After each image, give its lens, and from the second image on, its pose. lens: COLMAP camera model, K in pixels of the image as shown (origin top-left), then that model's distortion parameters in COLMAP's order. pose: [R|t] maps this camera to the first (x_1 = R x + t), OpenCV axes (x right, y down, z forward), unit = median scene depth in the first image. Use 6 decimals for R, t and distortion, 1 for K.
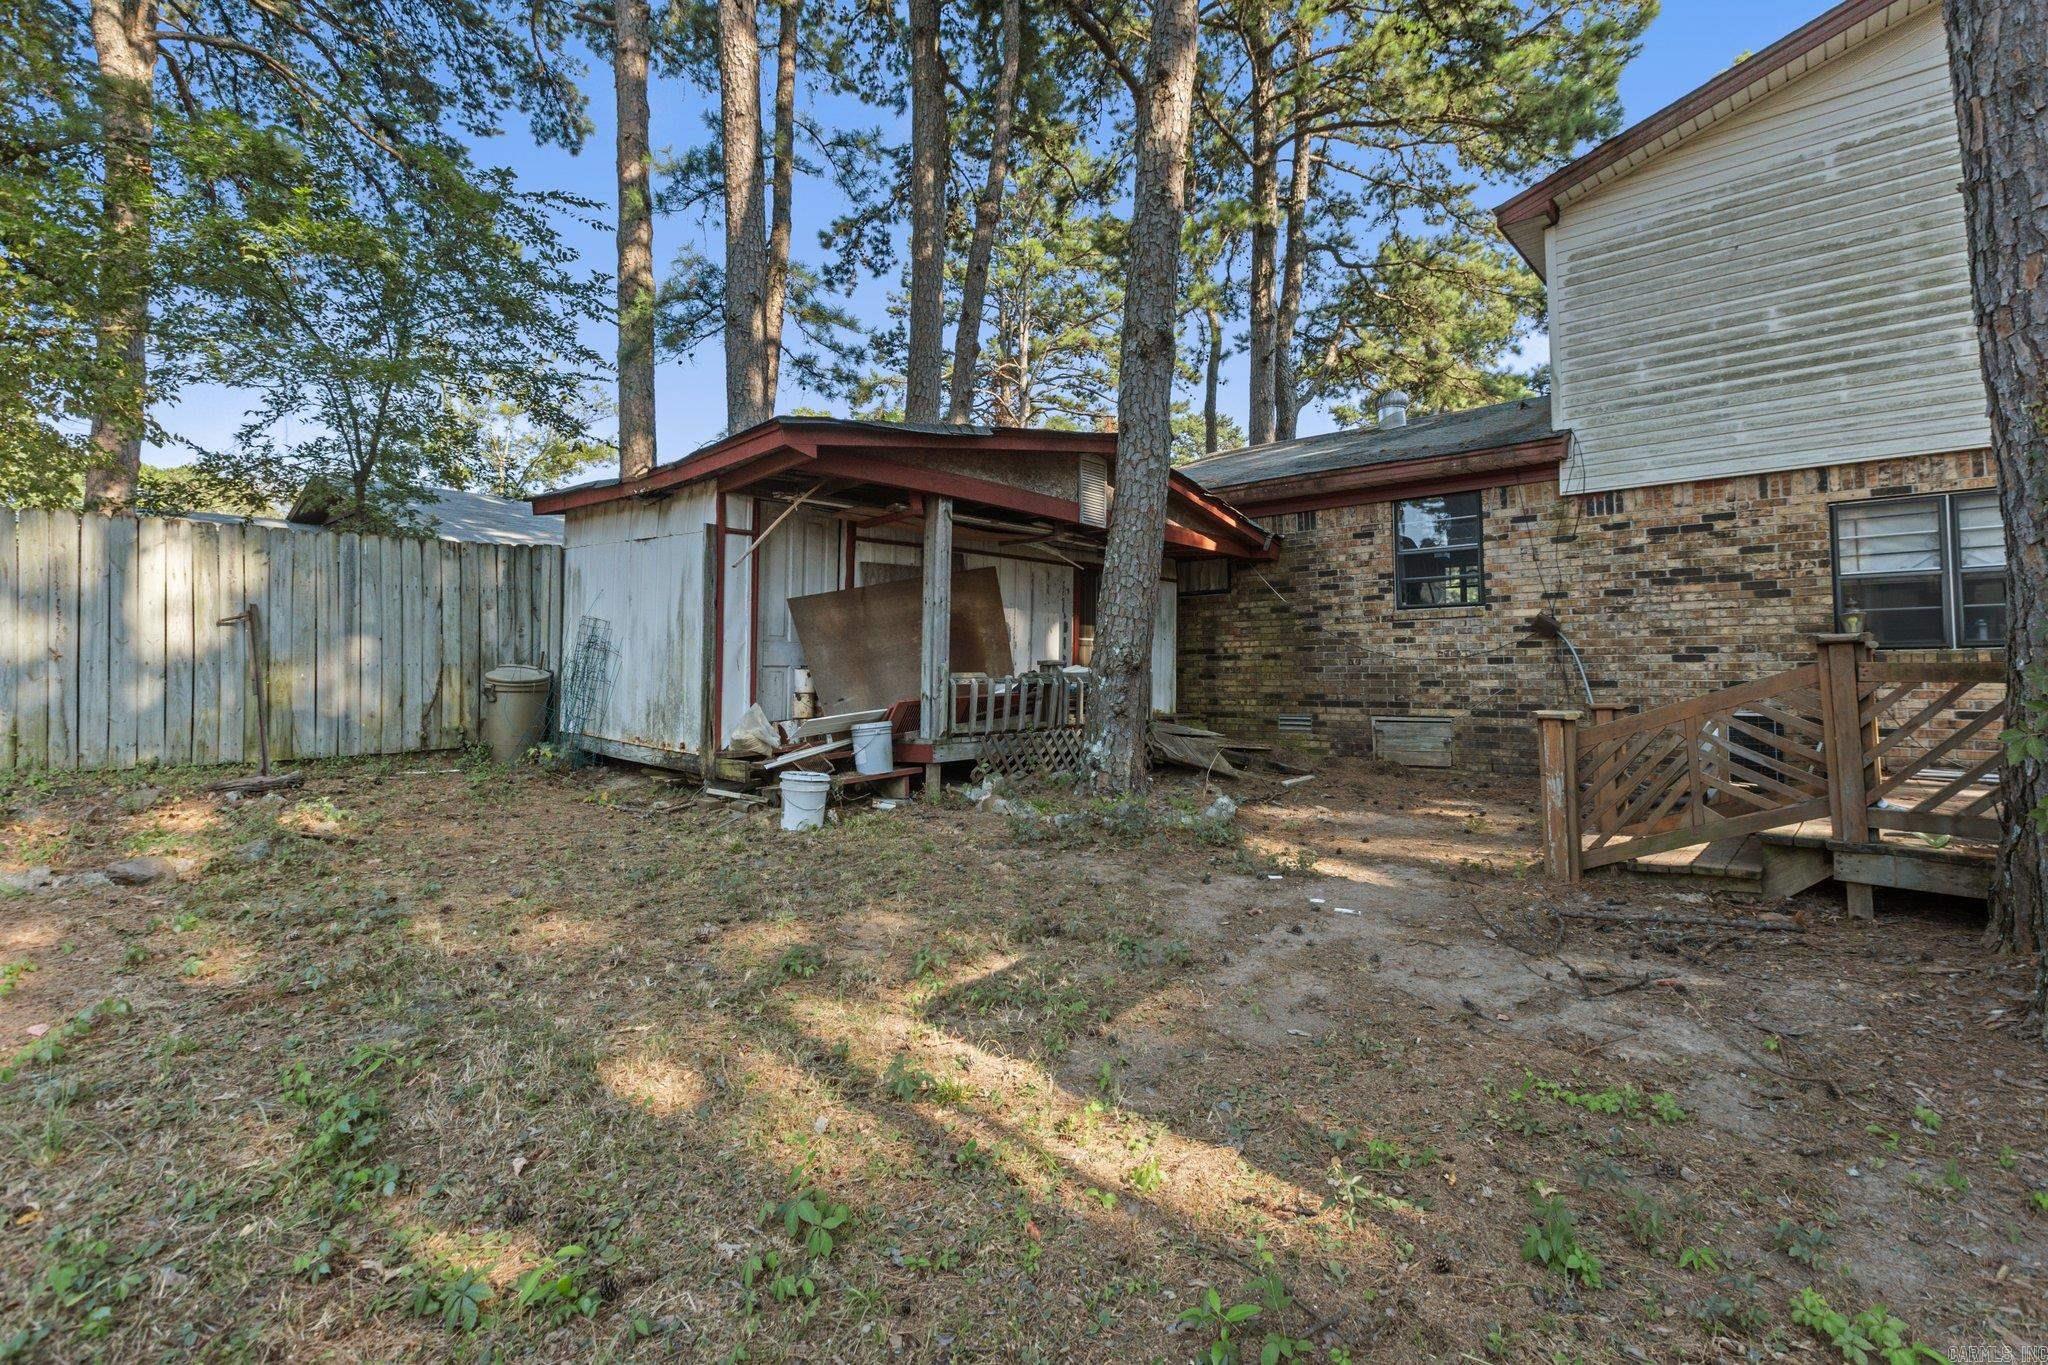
lens RADIAL K [[883.7, 0, 1034.8], [0, 883.7, 643.6], [0, 0, 1]] dist [0.008910, 0.000092]
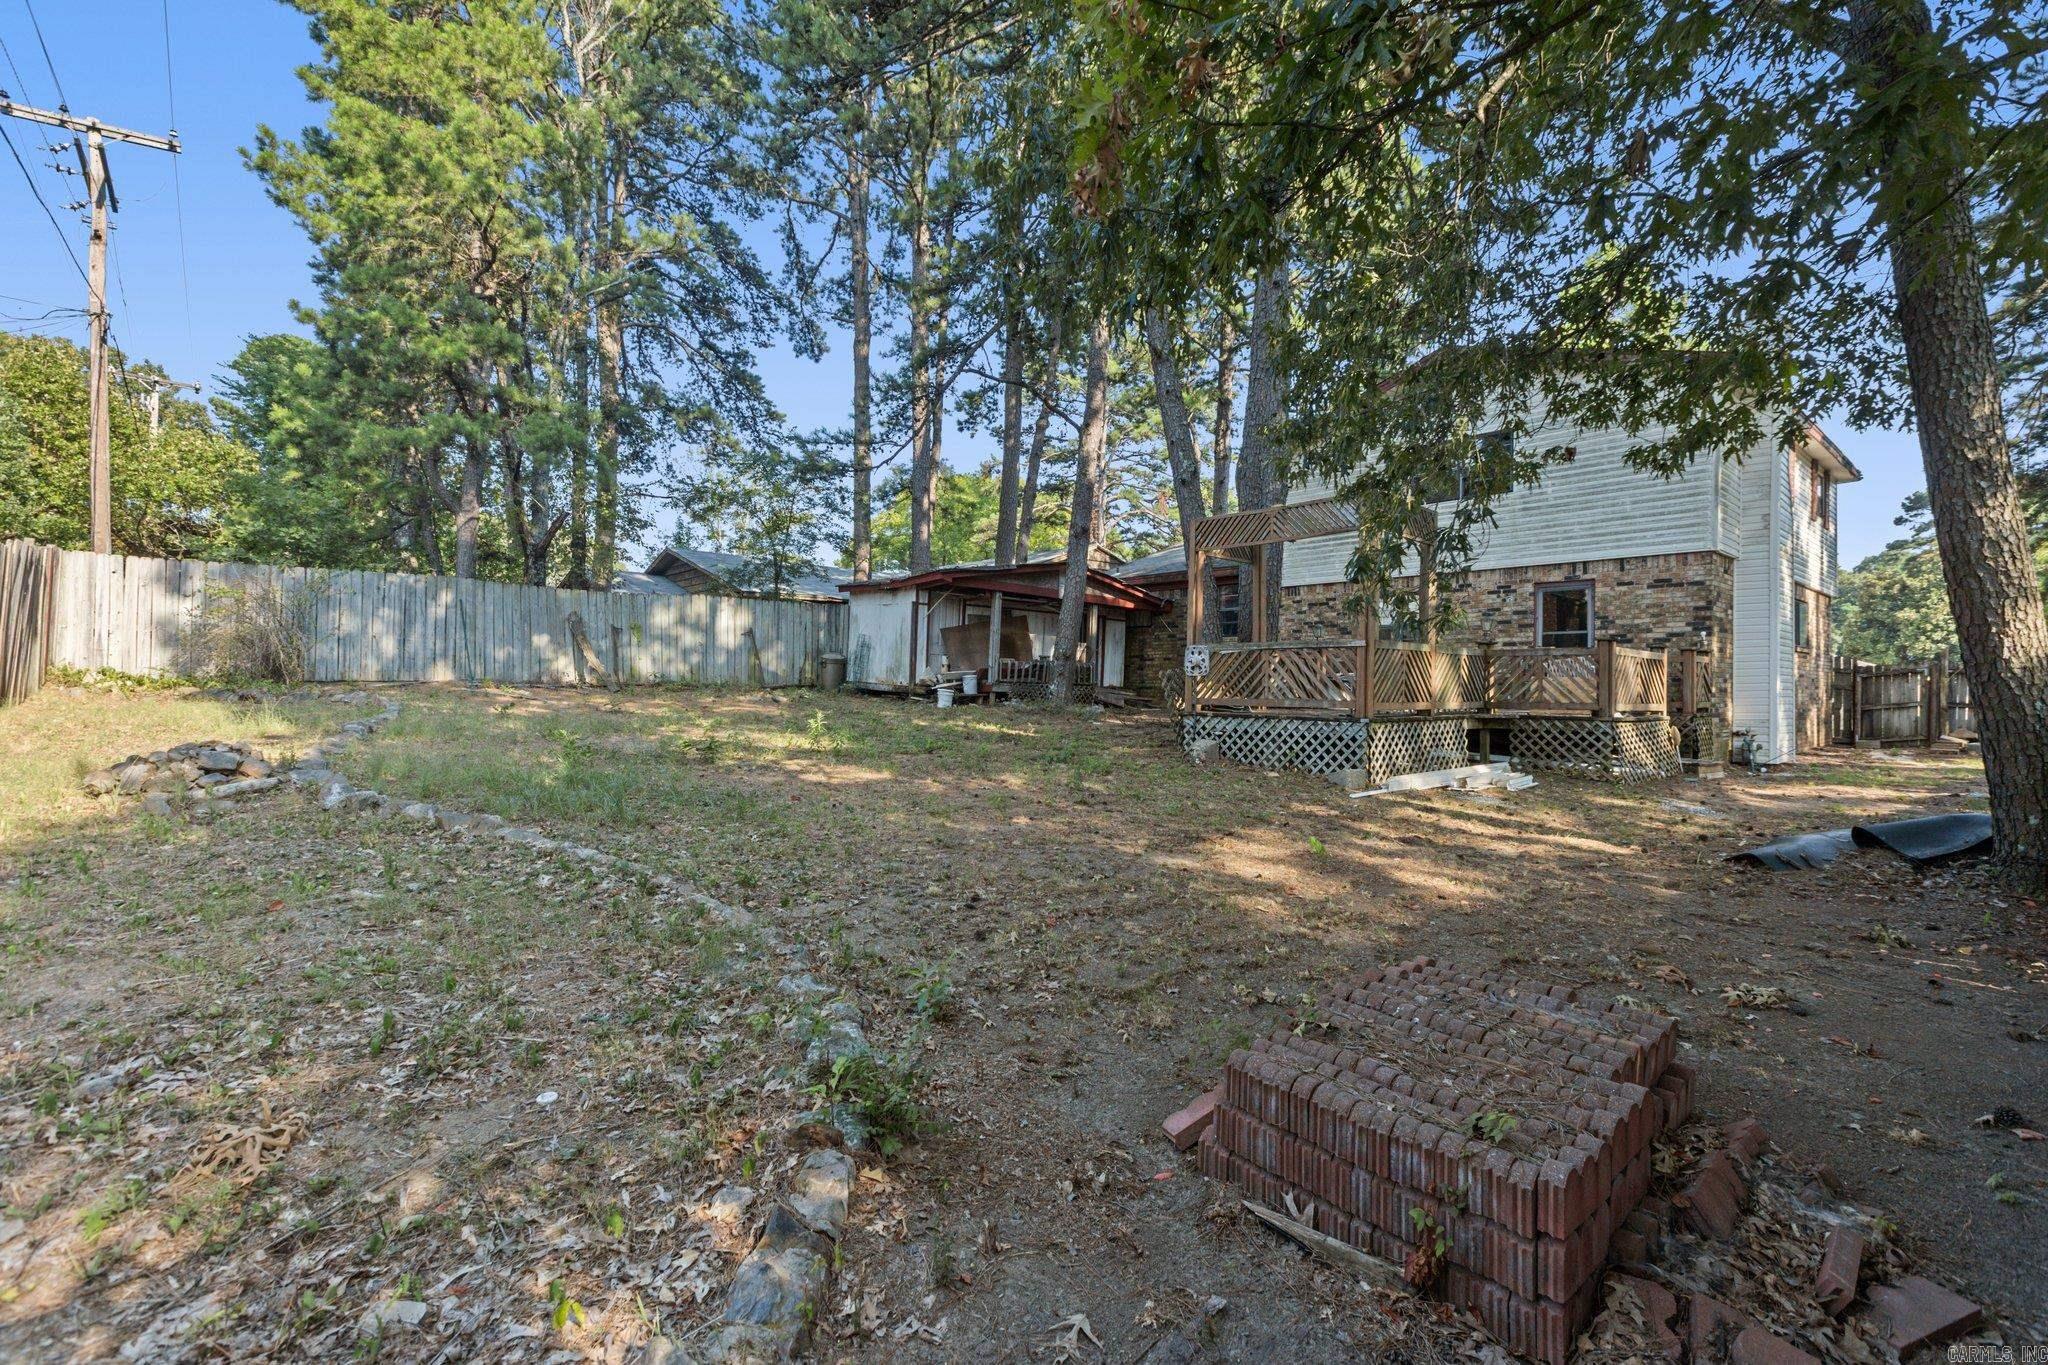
lens RADIAL K [[915.3, 0, 1018.2], [0, 915.3, 678.7], [0, 0, 1]] dist [0.003671, -0.000919]
pose [[0.986675, 0.024869, -0.160791, 0.339422], [-0.022675, 0.999623, 0.015463, 0.043763], [0.161115, -0.011611, 0.986867, -1.431714]]
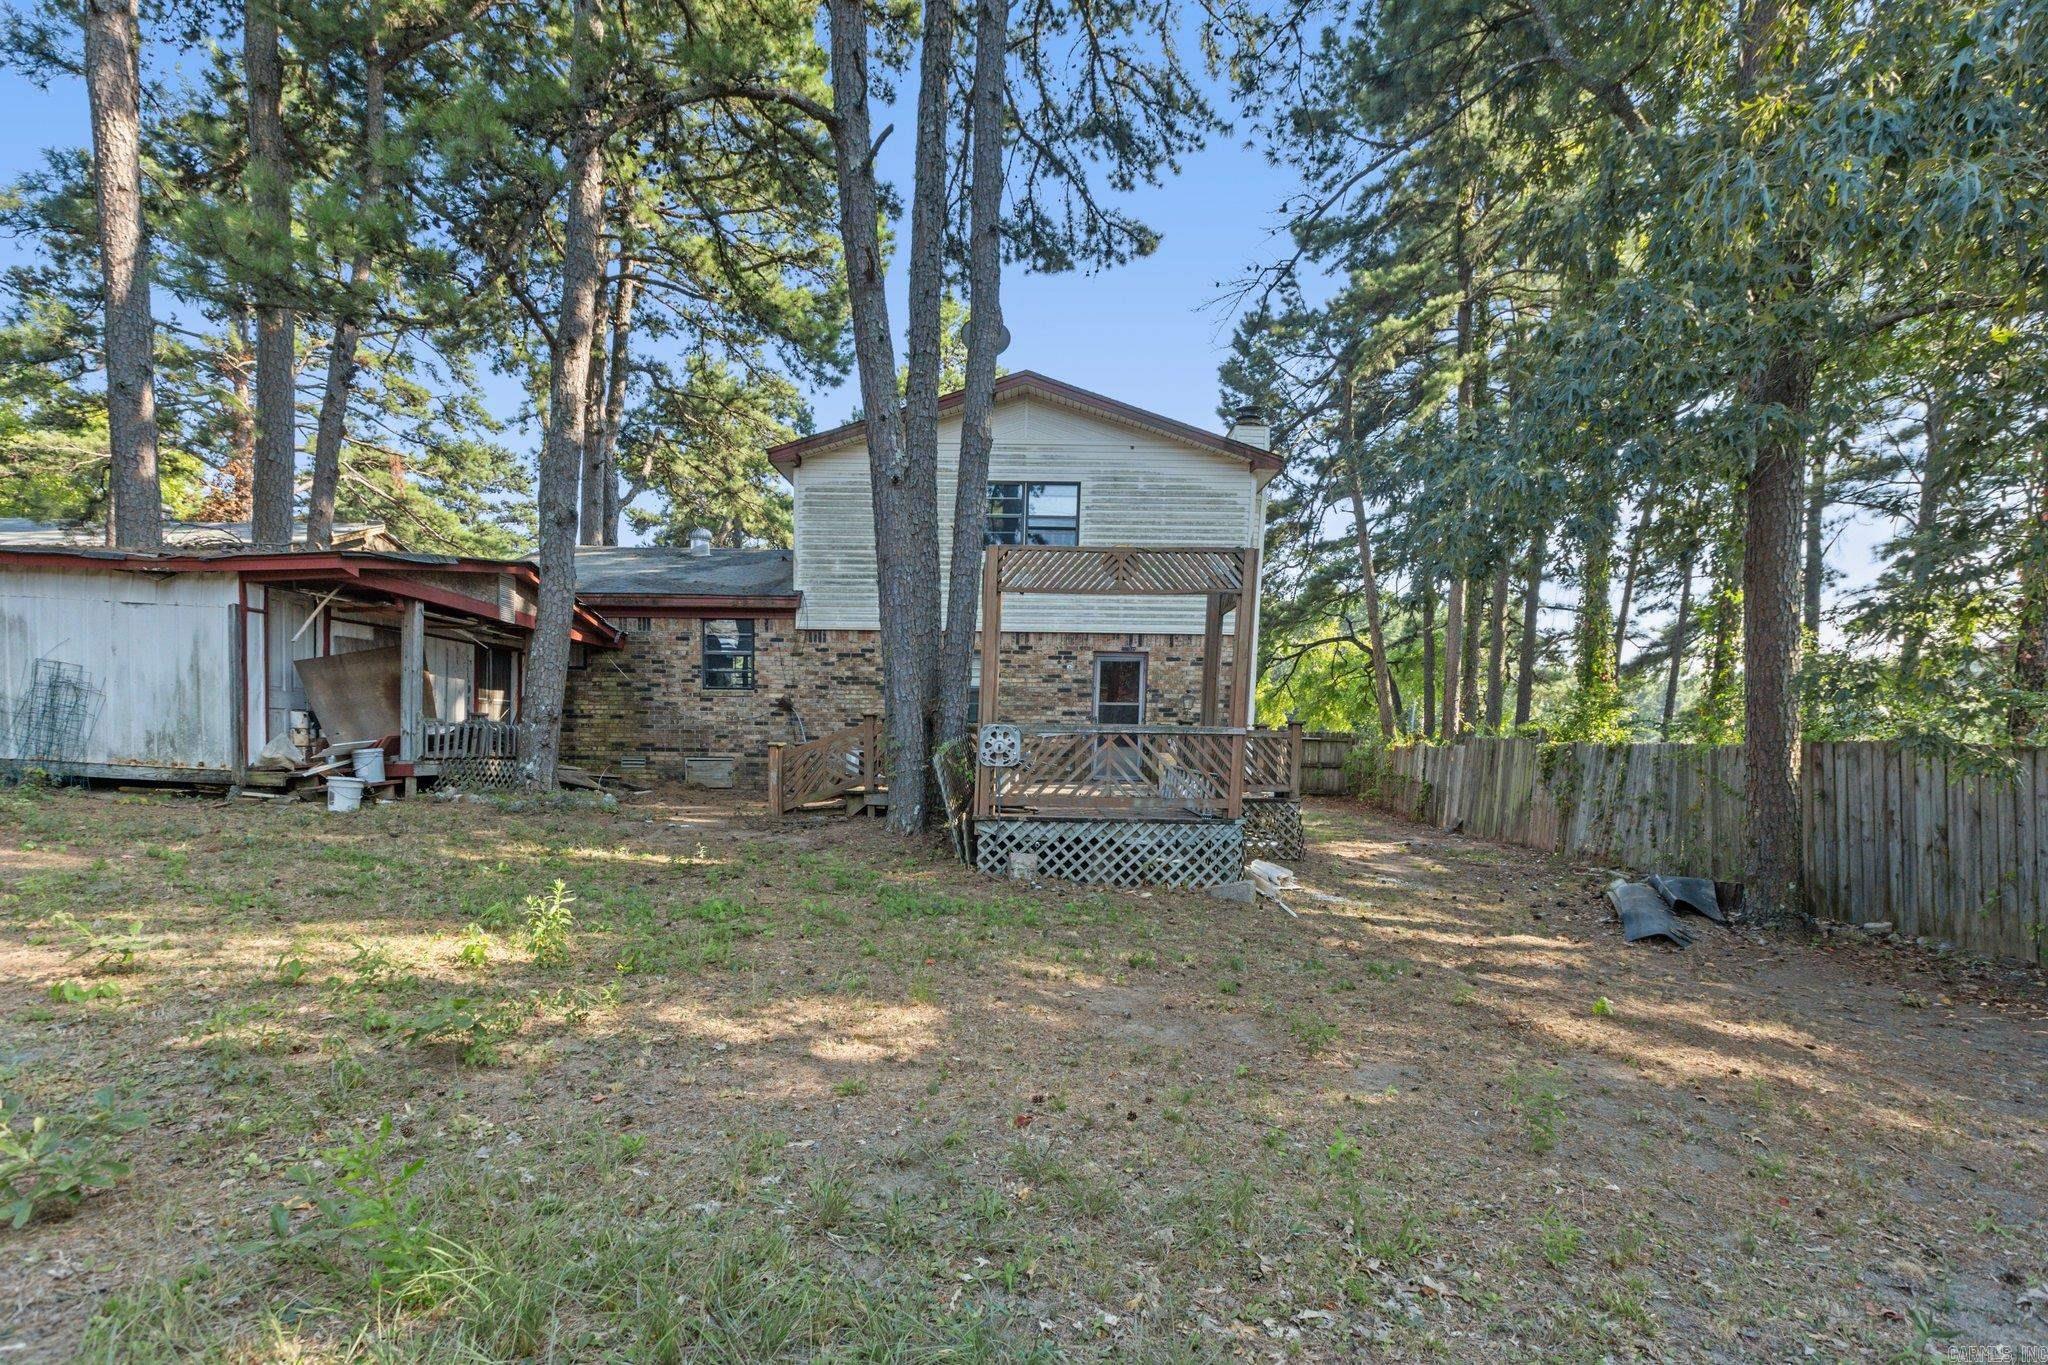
lens RADIAL K [[1026.3, 0, 1004.7], [0, 1026.3, 762.9], [0, 0, 1]] dist [0.000948, 0.000102]
pose [[0.769317, 0.007995, 0.638817, -0.386075], [-0.038963, 0.998648, 0.034424, 0.009493], [-0.637678, -0.051373, 0.768588, -0.846547]]
